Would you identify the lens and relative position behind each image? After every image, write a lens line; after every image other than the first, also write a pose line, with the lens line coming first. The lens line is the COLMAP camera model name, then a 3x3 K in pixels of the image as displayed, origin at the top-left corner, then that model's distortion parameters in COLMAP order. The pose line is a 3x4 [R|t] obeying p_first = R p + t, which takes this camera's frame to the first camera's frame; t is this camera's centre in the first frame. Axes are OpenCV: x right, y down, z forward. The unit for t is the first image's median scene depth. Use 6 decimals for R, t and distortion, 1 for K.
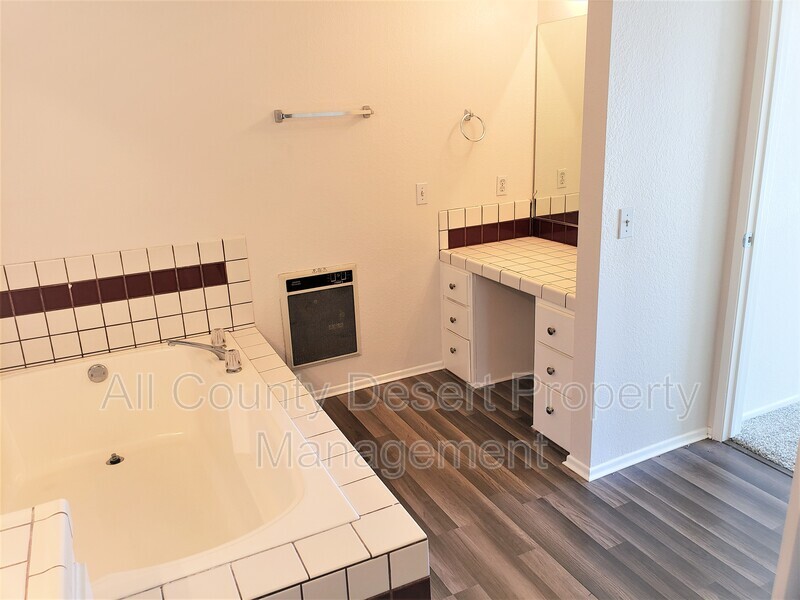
lens RADIAL K [[625.4, 0, 399.5], [0, 625.4, 297.3], [0, 0, 1]] dist [0.042538, -0.018290]
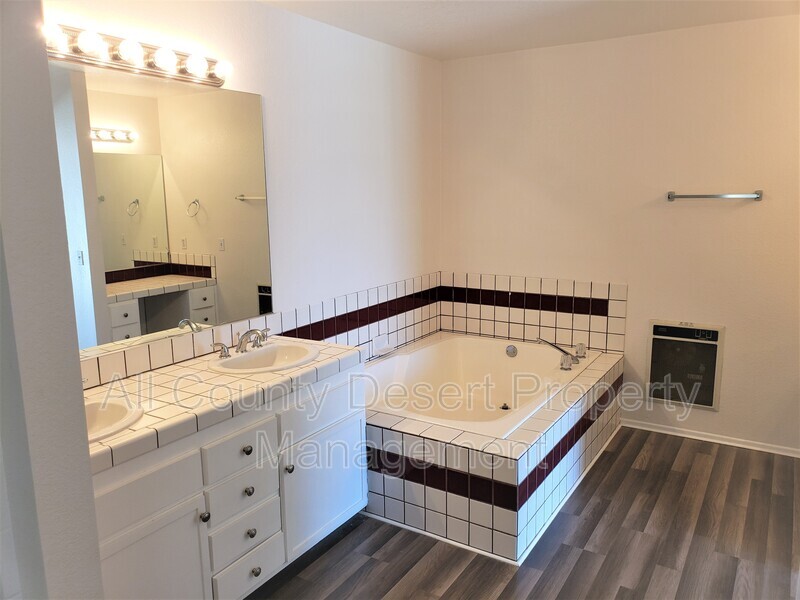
lens RADIAL K [[625.4, 0, 399.4], [0, 625.4, 300.4], [0, 0, 1]] dist [0.042538, -0.018290]
pose [[0.527016, 0.179925, -0.830591, 0.610975], [-0.258521, 0.964957, 0.044998, -0.000127], [0.809580, 0.191011, 0.555063, -0.113066]]
